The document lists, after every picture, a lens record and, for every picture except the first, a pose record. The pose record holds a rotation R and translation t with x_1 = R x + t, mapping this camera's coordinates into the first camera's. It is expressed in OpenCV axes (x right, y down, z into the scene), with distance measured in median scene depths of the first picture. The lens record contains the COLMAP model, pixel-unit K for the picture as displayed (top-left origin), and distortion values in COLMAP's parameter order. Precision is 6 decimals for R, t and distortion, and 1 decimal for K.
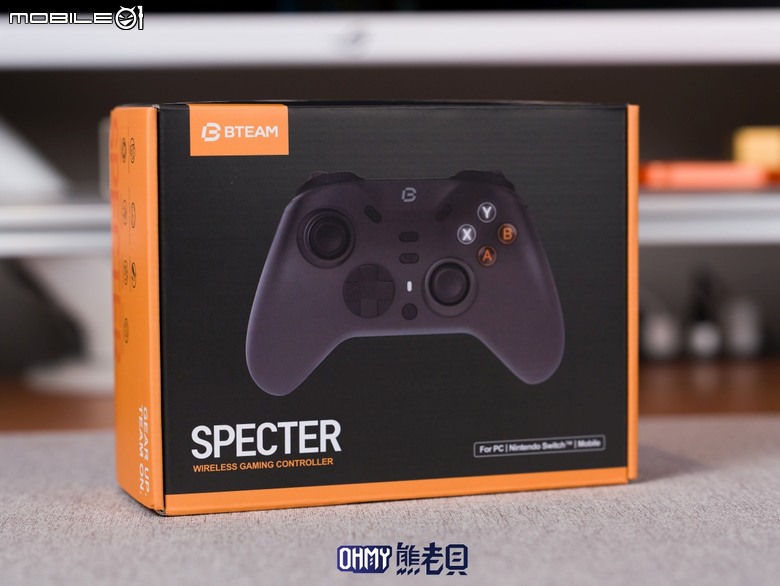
lens RADIAL K [[1880.6, 0, 389.4], [0, 1880.6, 293.3], [0, 0, 1]] dist [-0.000088, 0.000000]
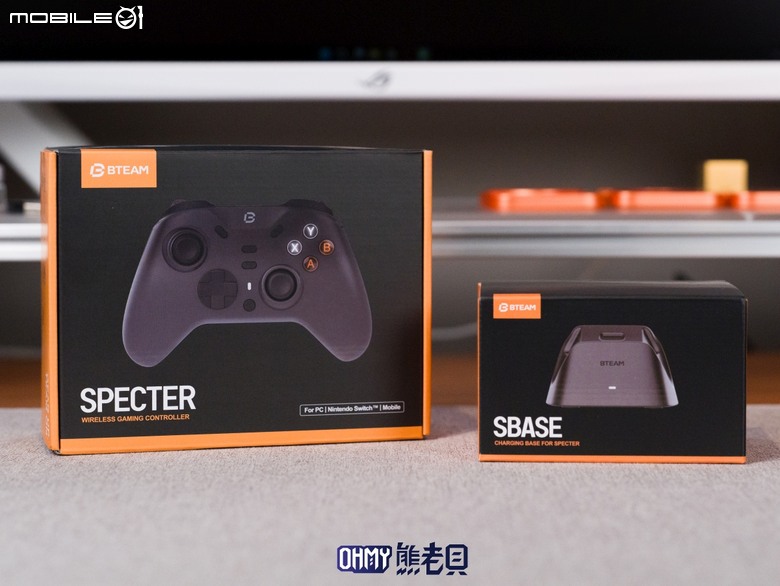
lens RADIAL K [[1724.5, 0, 343.4], [0, 1724.5, 279.6], [0, 0, 1]] dist [0.069641, 0.000000]
pose [[0.997725, 0.007808, -0.066955, 0.159609], [-0.008914, 0.999829, -0.016232, 0.010925], [0.066817, 0.016792, 0.997624, -0.215628]]
